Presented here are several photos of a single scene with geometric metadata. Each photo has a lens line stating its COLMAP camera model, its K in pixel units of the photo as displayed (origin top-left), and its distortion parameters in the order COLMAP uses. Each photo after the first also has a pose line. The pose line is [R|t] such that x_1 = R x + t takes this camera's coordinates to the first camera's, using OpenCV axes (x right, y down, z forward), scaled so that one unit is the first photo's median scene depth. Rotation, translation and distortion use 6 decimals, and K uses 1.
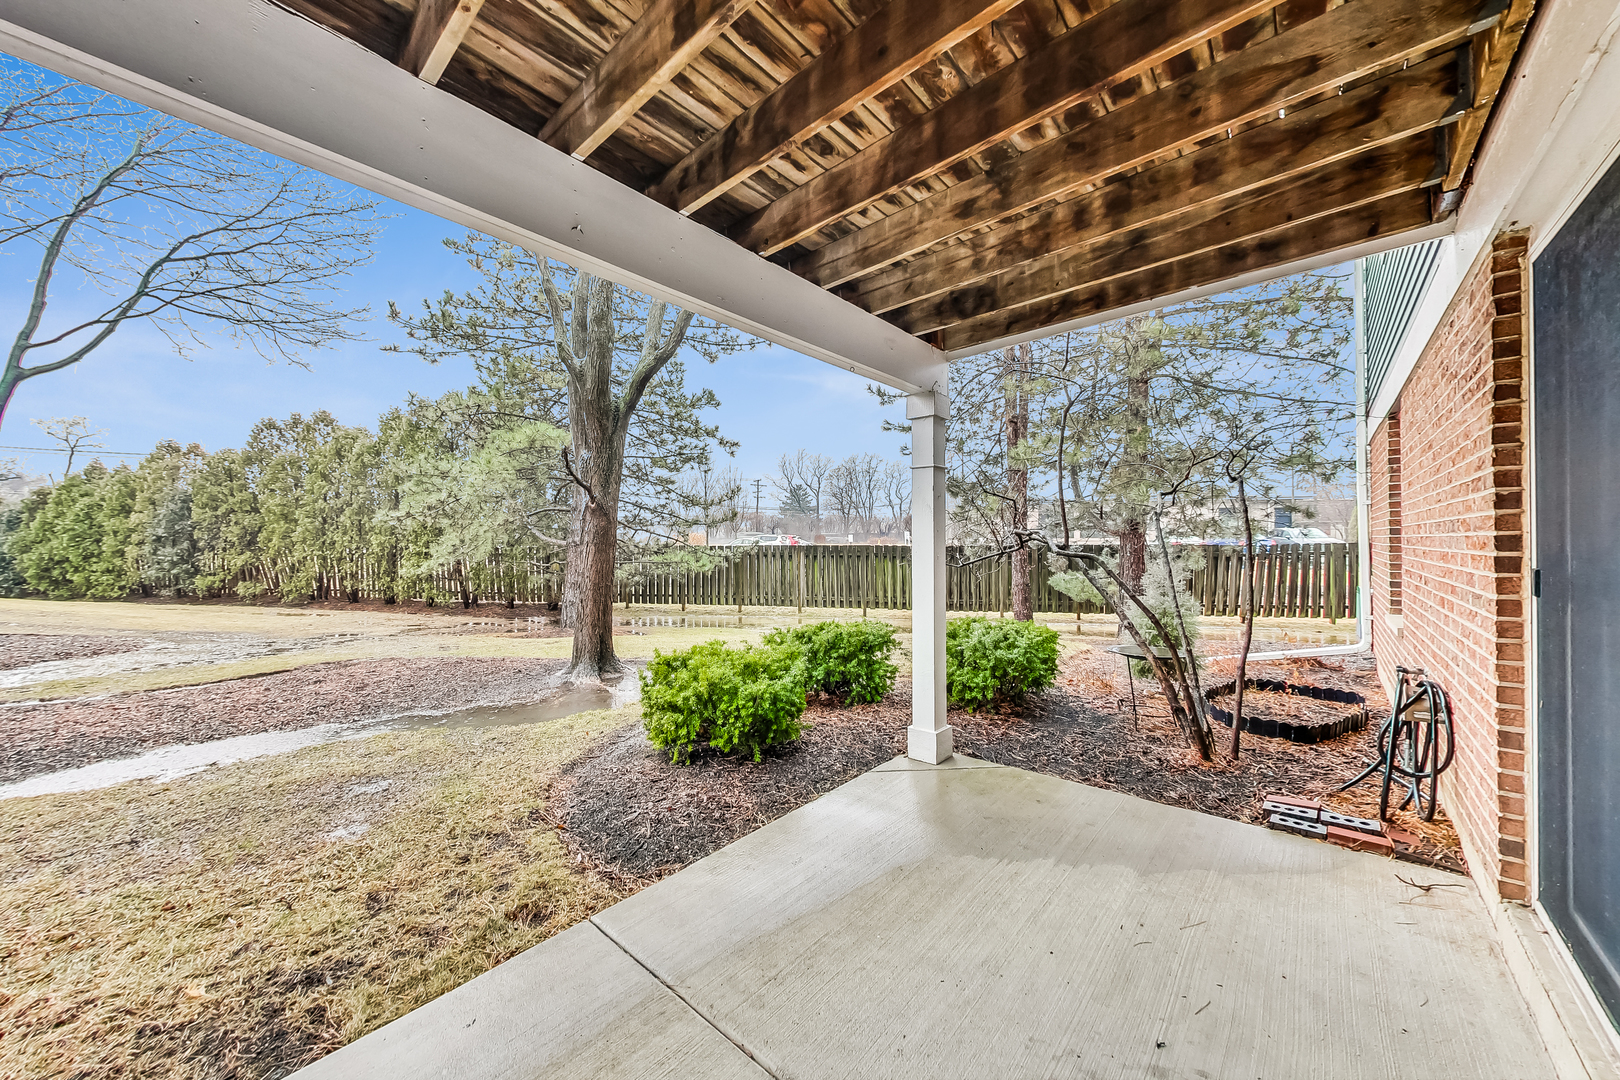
lens RADIAL K [[594.7, 0, 814.2], [0, 594.7, 544.6], [0, 0, 1]] dist [0.000635, -0.000507]
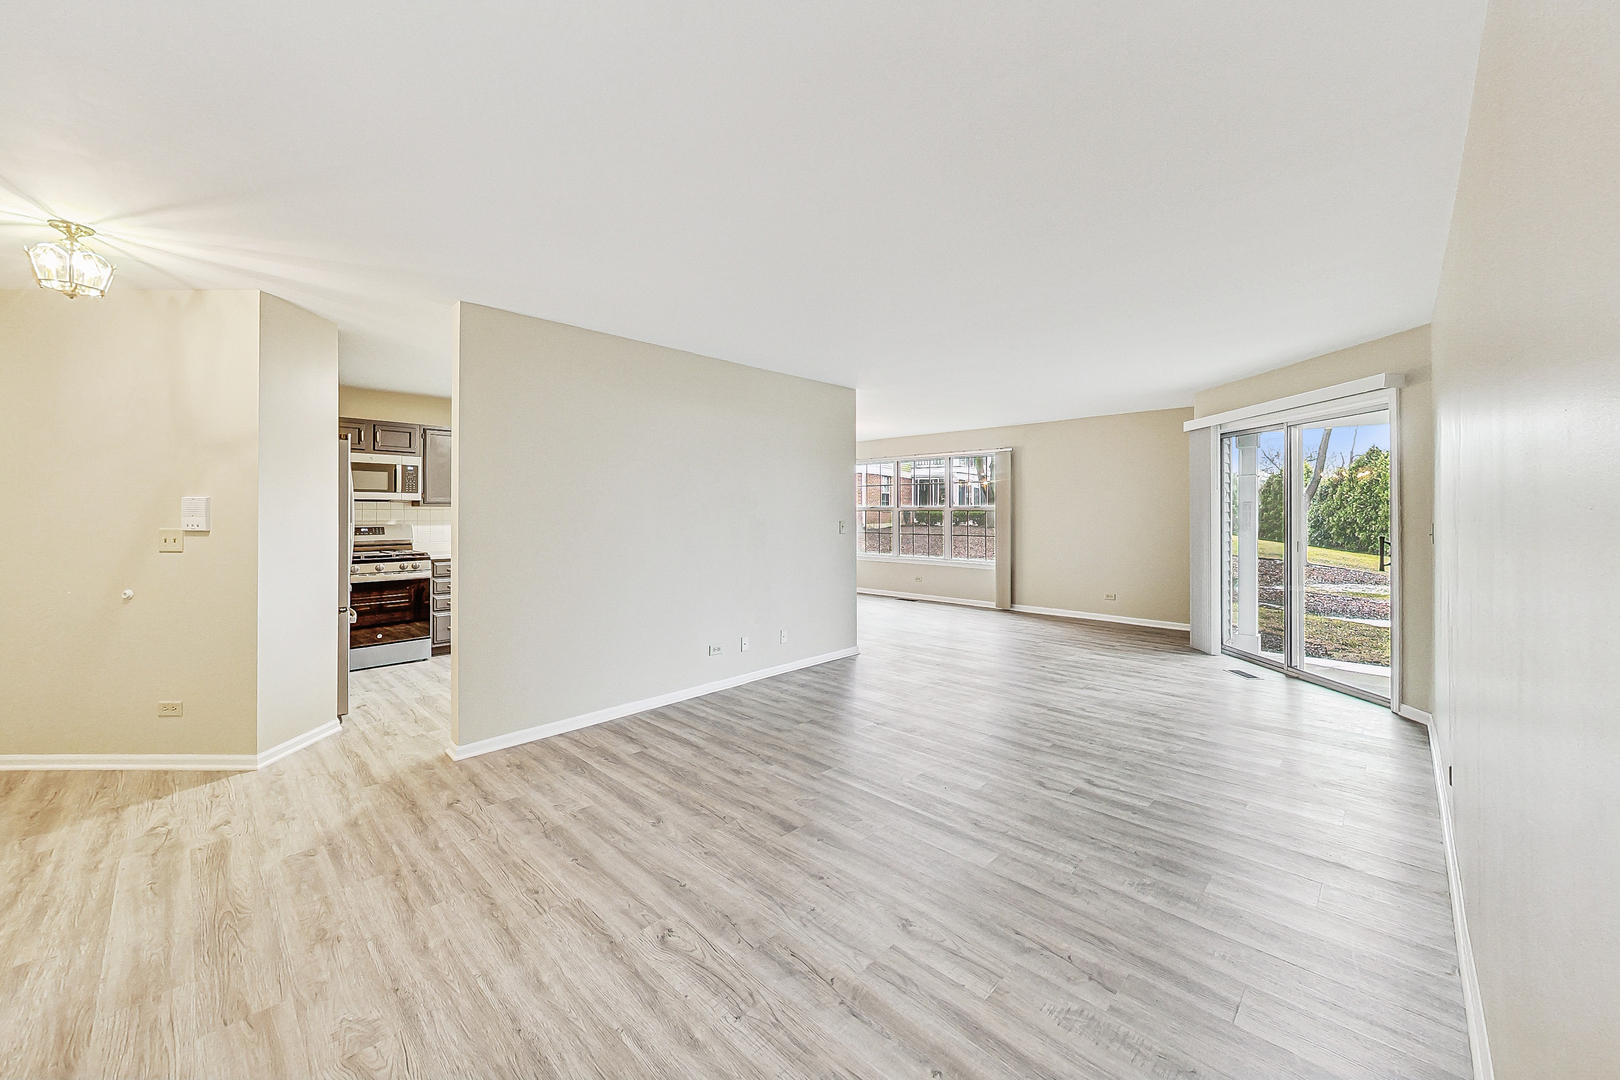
lens RADIAL K [[594.7, 0, 829.6], [0, 594.7, 508.1], [0, 0, 1]] dist [0.000635, -0.000507]
pose [[-0.048641, 0.001772, -0.998815, 0.138974], [-0.001585, 0.999997, 0.001851, -0.006570], [0.998815, 0.001673, -0.048638, -0.118325]]
